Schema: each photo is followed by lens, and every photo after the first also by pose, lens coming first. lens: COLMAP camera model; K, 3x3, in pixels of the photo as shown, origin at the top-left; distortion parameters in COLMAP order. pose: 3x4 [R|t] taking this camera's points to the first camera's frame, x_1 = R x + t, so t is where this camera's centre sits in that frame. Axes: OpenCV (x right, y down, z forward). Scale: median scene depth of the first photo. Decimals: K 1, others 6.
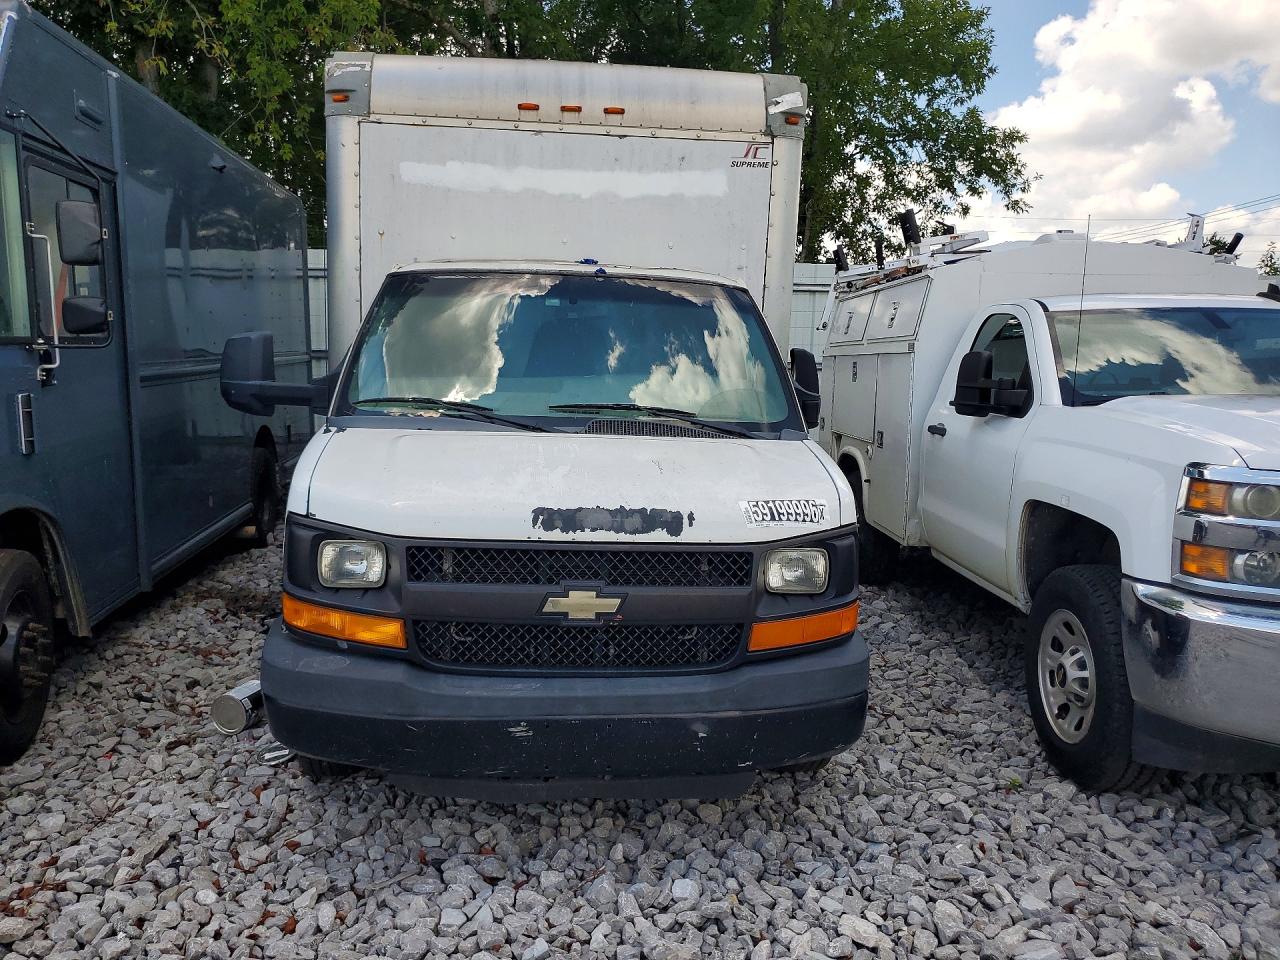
lens RADIAL K [[960.1, 0, 621.3], [0, 960.1, 488.2], [0, 0, 1]] dist [0.024055, -0.024217]
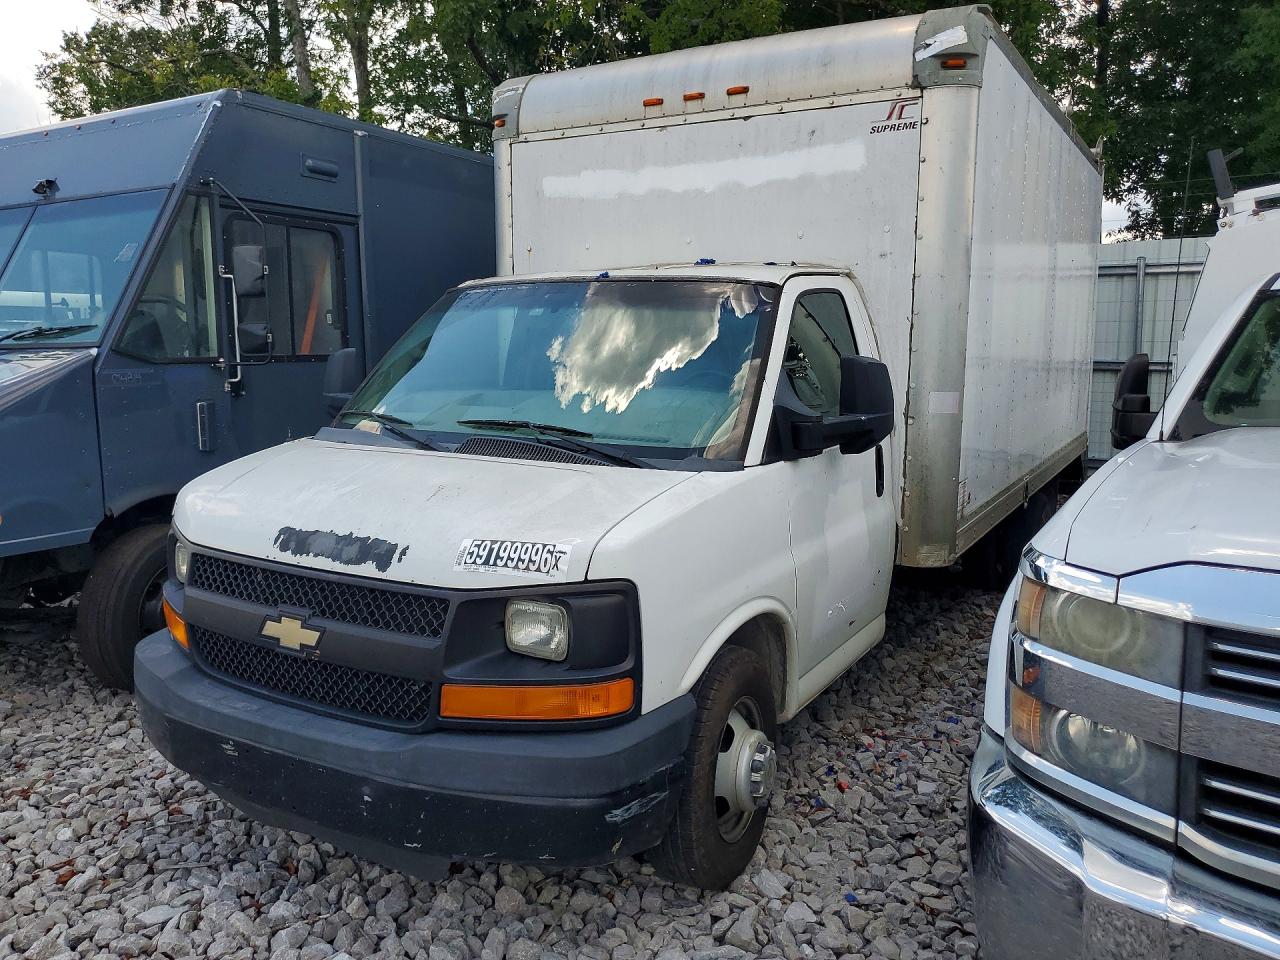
lens RADIAL K [[960.1, 0, 649.8], [0, 960.1, 474.3], [0, 0, 1]] dist [0.024055, -0.024217]
pose [[0.828026, 0.052193, -0.558255, 0.452209], [-0.062972, 0.998015, -0.000095, -0.033279], [0.557142, 0.035233, 0.829669, 0.233129]]
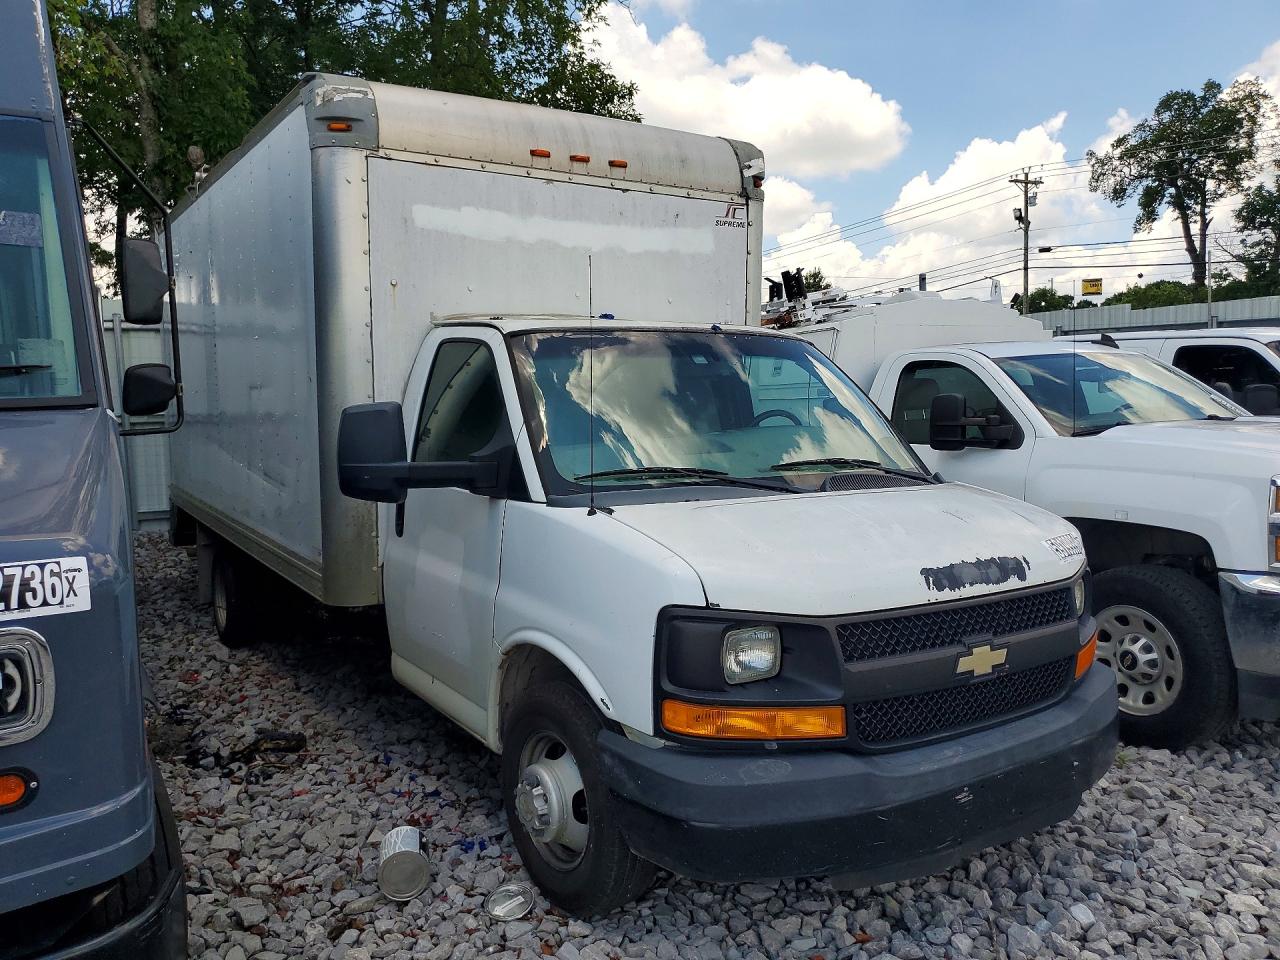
lens RADIAL K [[960.1, 0, 628.5], [0, 960.1, 488.5], [0, 0, 1]] dist [0.024055, -0.024217]
pose [[0.892096, -0.079316, 0.444830, -0.470936], [0.099242, 0.994828, -0.021643, -0.042045], [-0.440813, 0.063453, 0.895354, 0.142588]]
